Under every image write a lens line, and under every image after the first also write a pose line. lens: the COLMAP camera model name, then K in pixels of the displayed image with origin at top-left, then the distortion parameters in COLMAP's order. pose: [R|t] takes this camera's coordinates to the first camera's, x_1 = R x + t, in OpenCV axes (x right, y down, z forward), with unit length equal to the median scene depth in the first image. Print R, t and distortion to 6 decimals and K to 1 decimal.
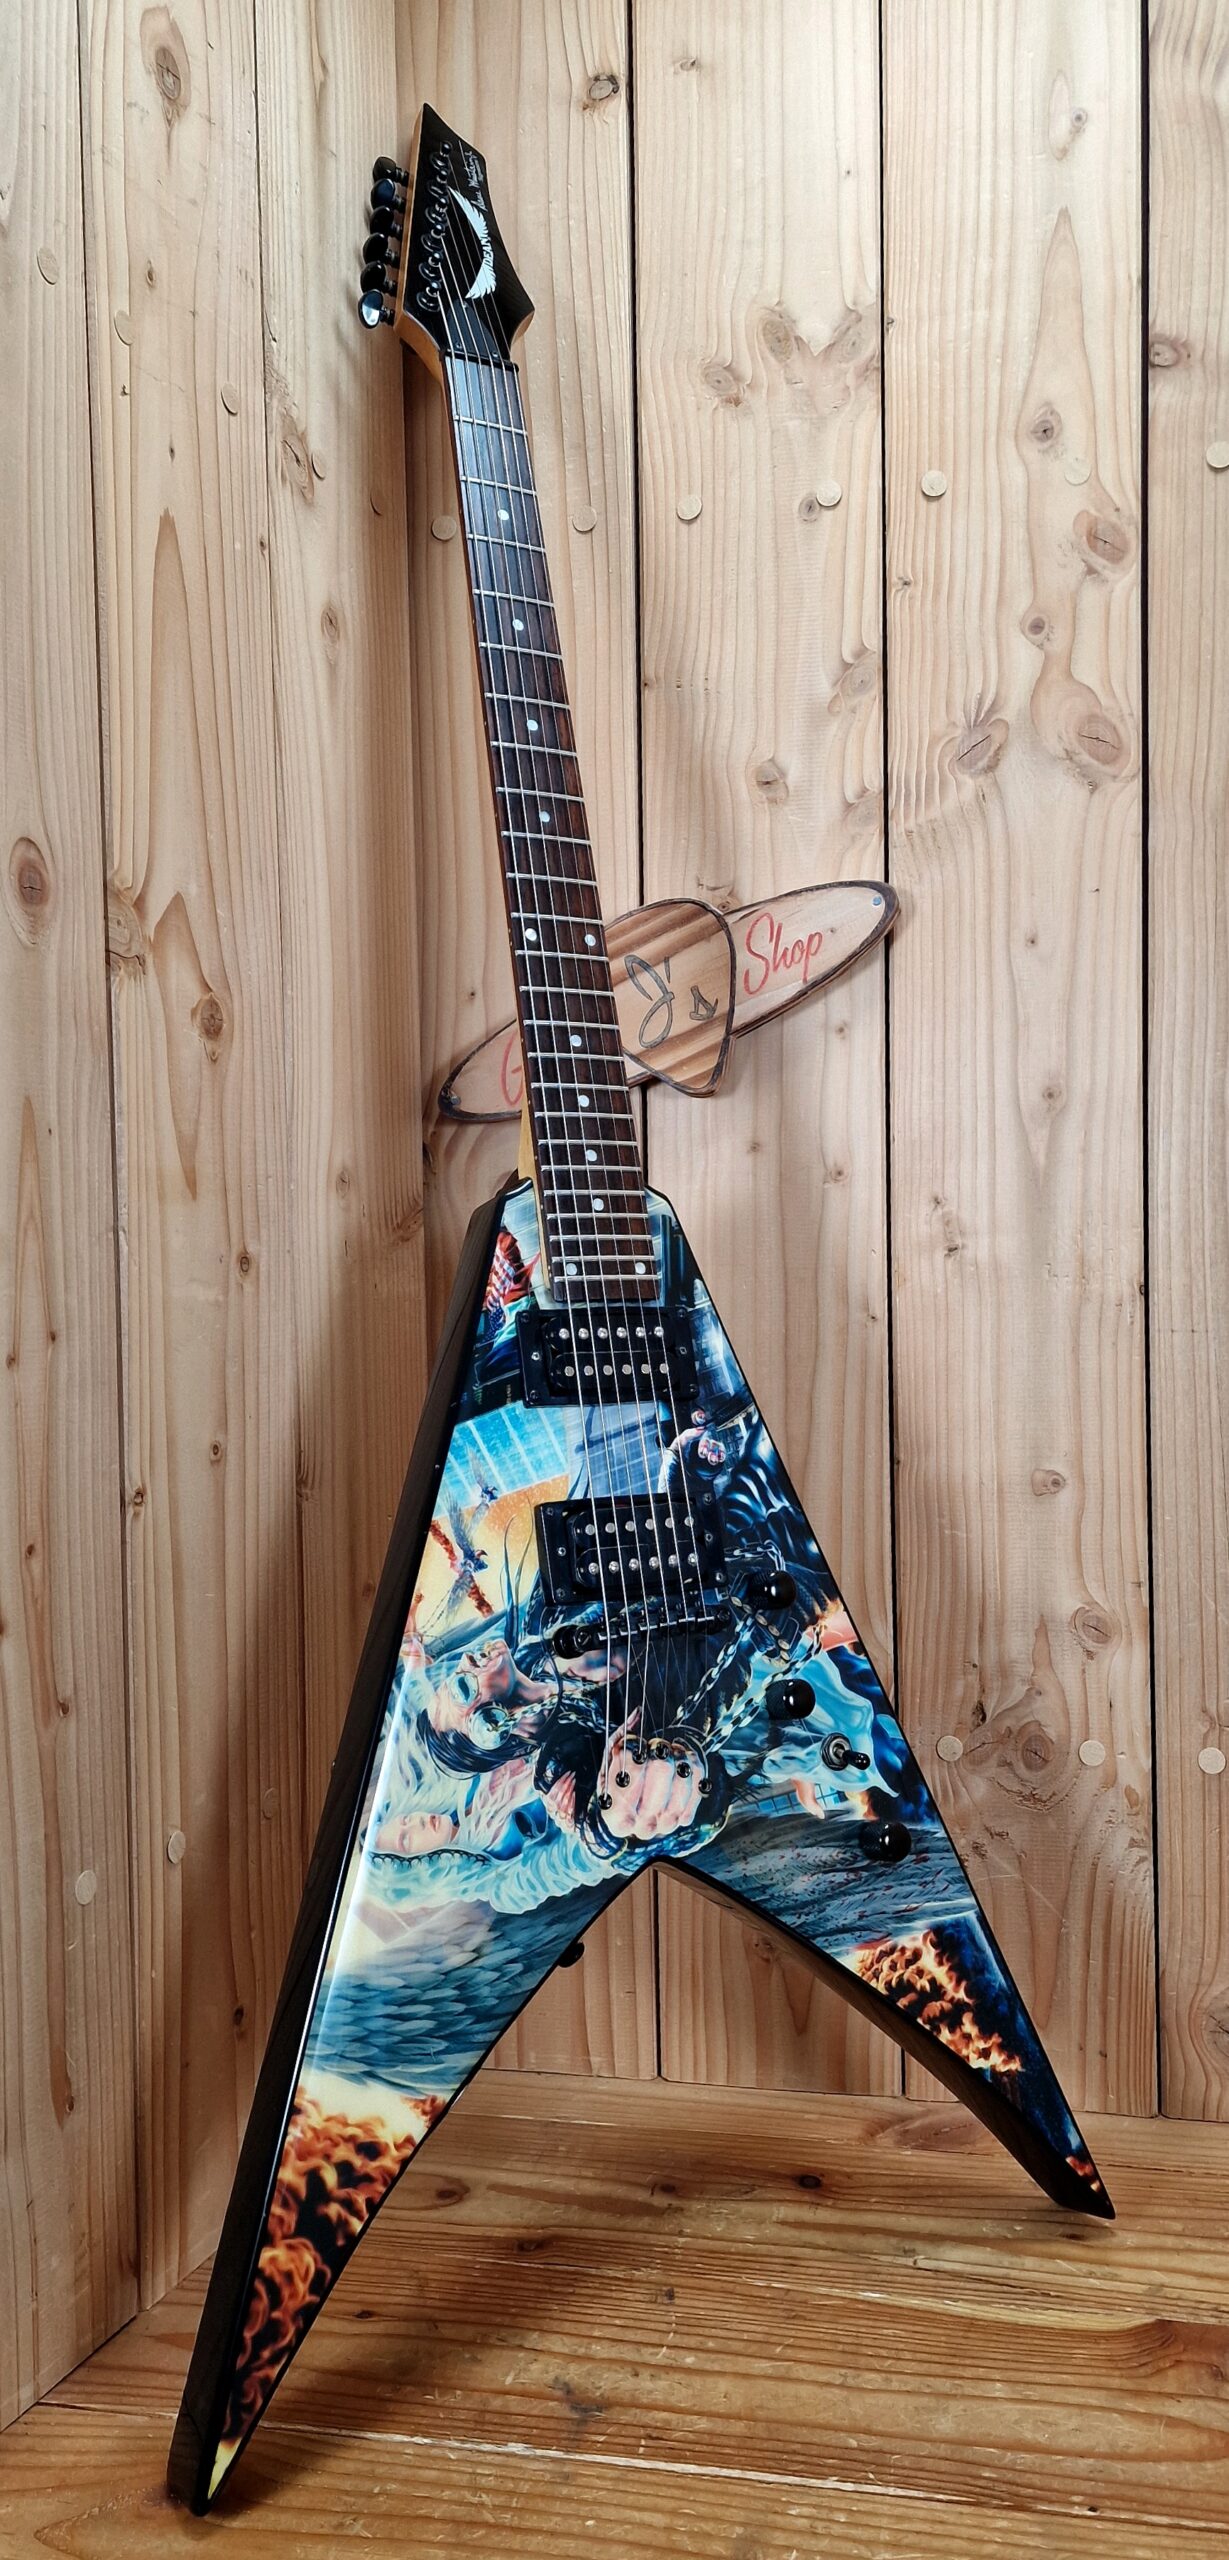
lens RADIAL K [[2035.4, 0, 619.1], [0, 2035.4, 1176.0], [0, 0, 1]] dist [0.082087, -0.138289]
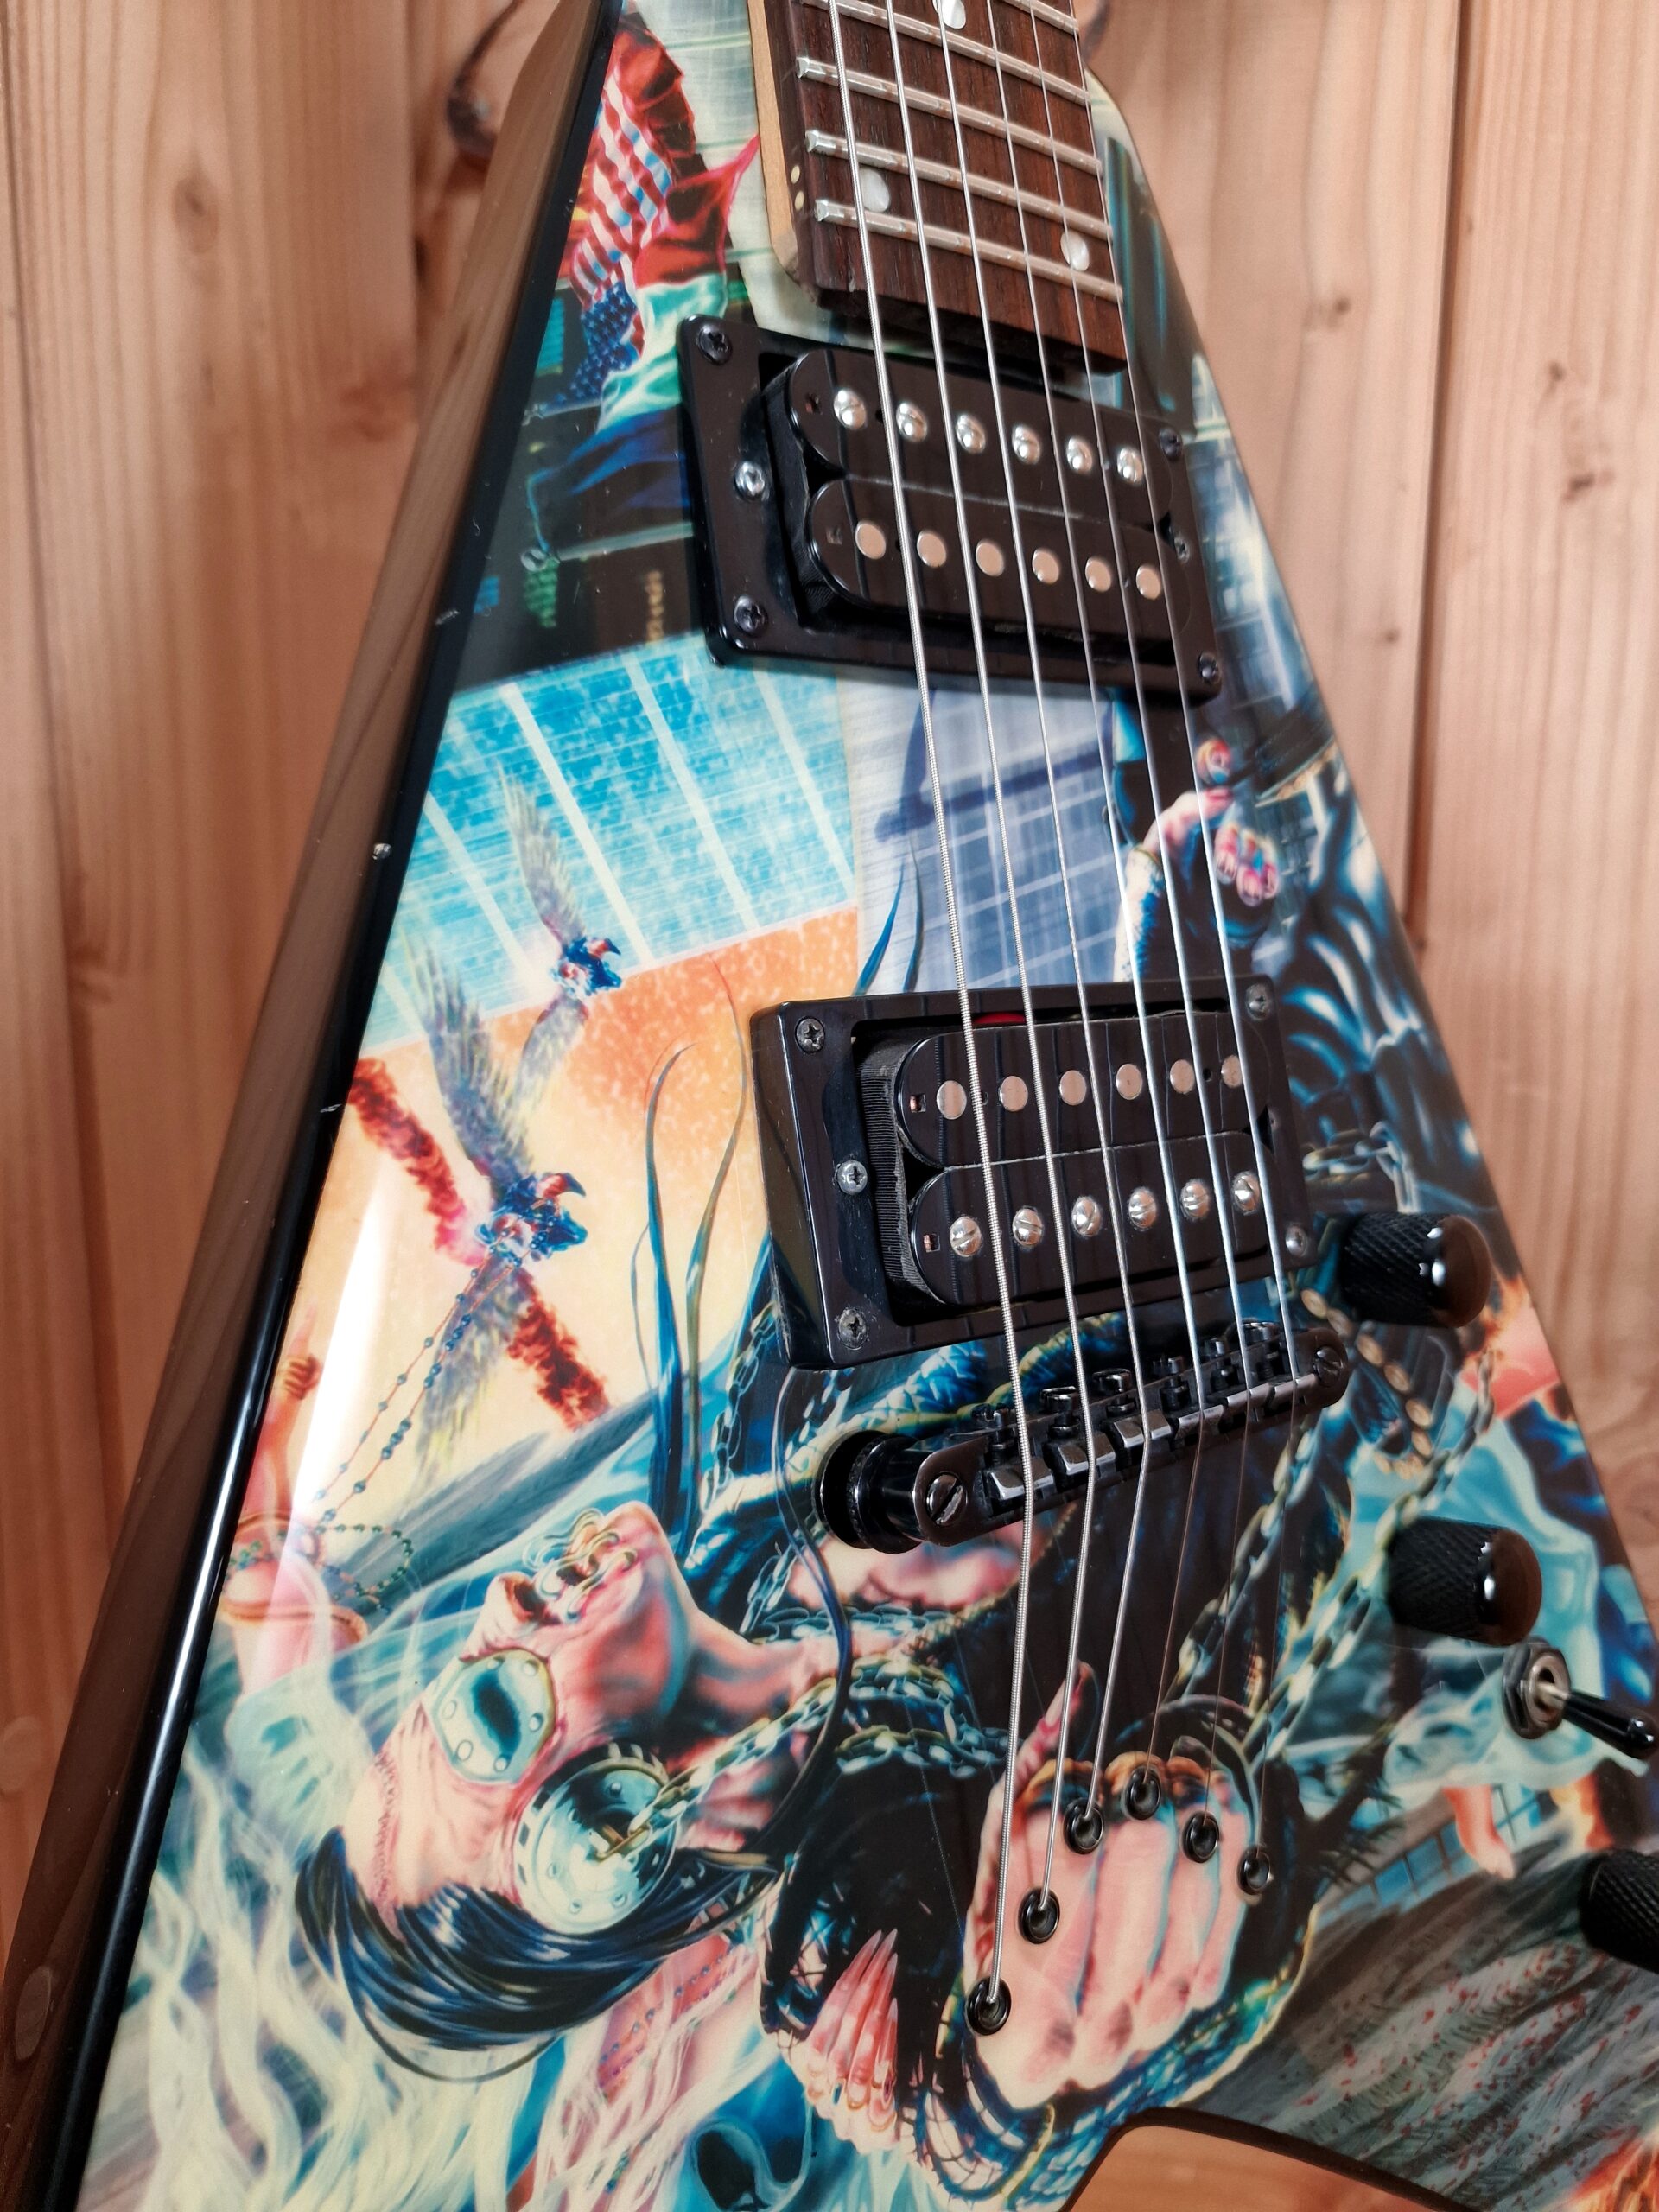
lens RADIAL K [[1615.5, 0, 825.1], [0, 1615.5, 1064.8], [0, 0, 1]] dist [0.021067, -0.041753]
pose [[0.992363, 0.006675, 0.123174, -0.058391], [-0.027219, 0.985772, 0.165869, 0.131985], [-0.120314, -0.167955, 0.978425, 0.782650]]
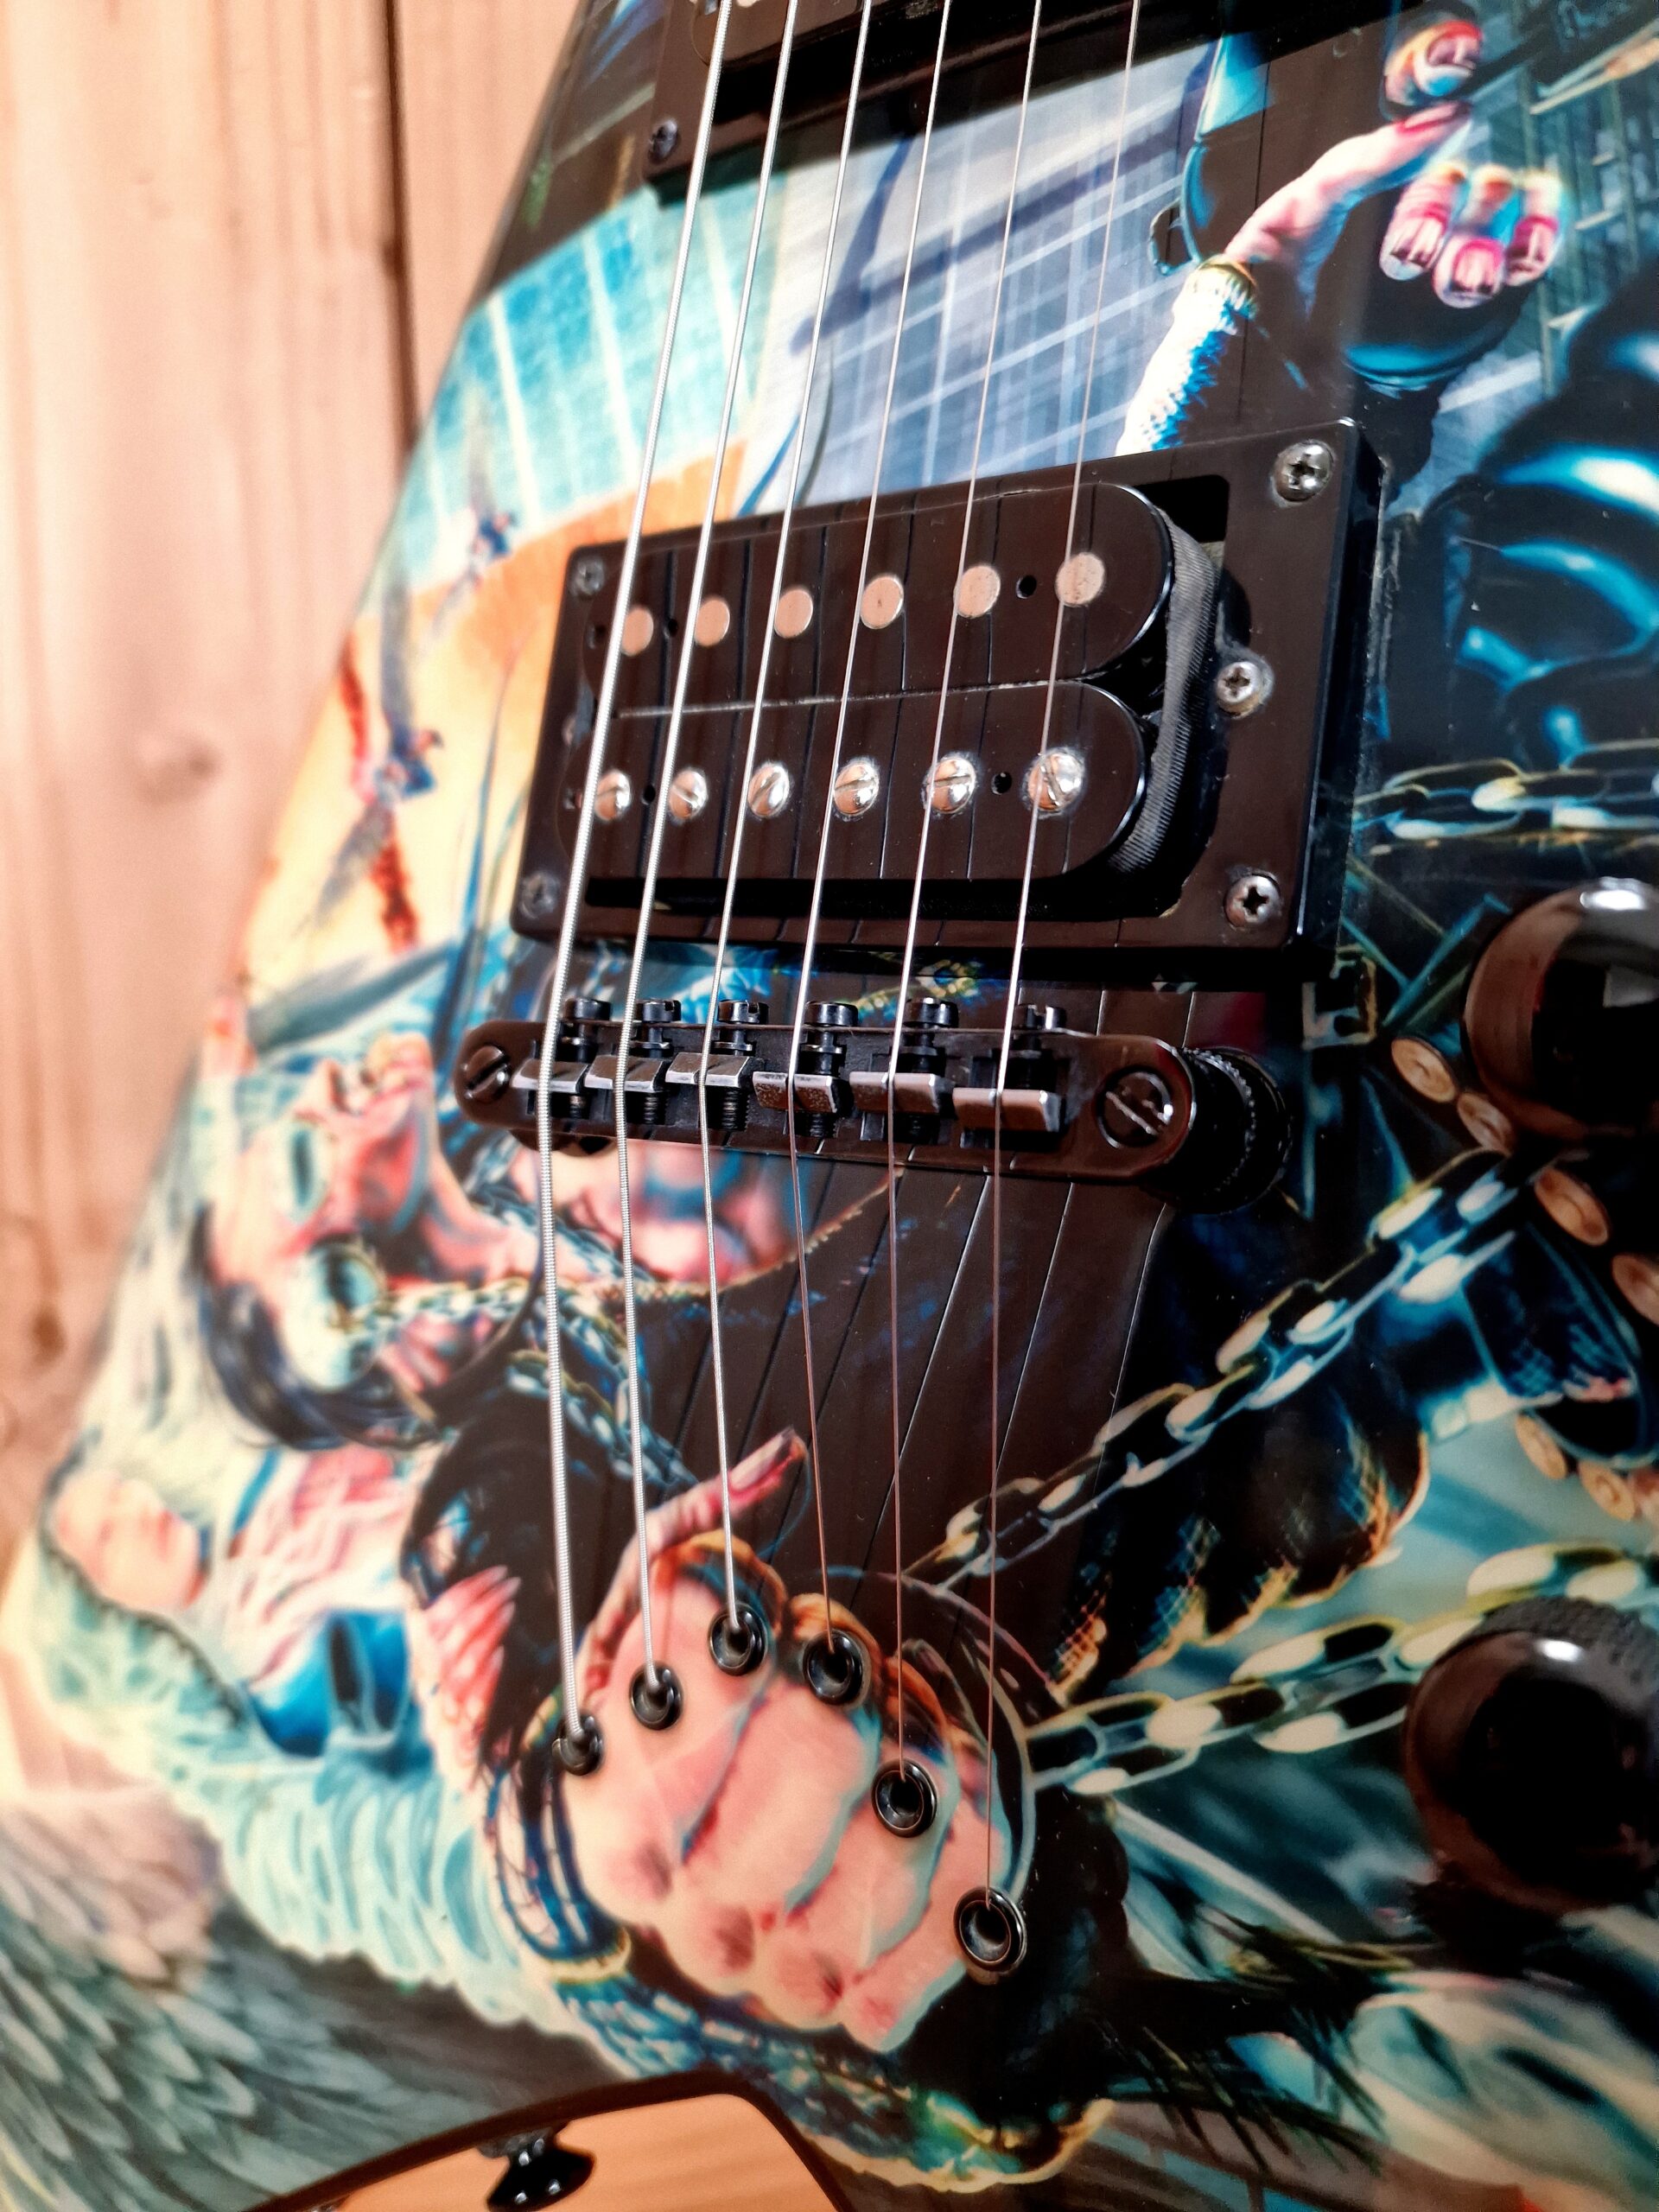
lens RADIAL K [[1586.8, 0, 829.5], [0, 1586.8, 1106.0], [0, 0, 1]] dist [-0.009100, -0.020466]
pose [[0.445456, 0.138572, -0.884515, 0.159041], [0.011995, 0.986937, 0.160659, 0.196768], [0.895223, -0.082176, 0.437975, 0.931677]]
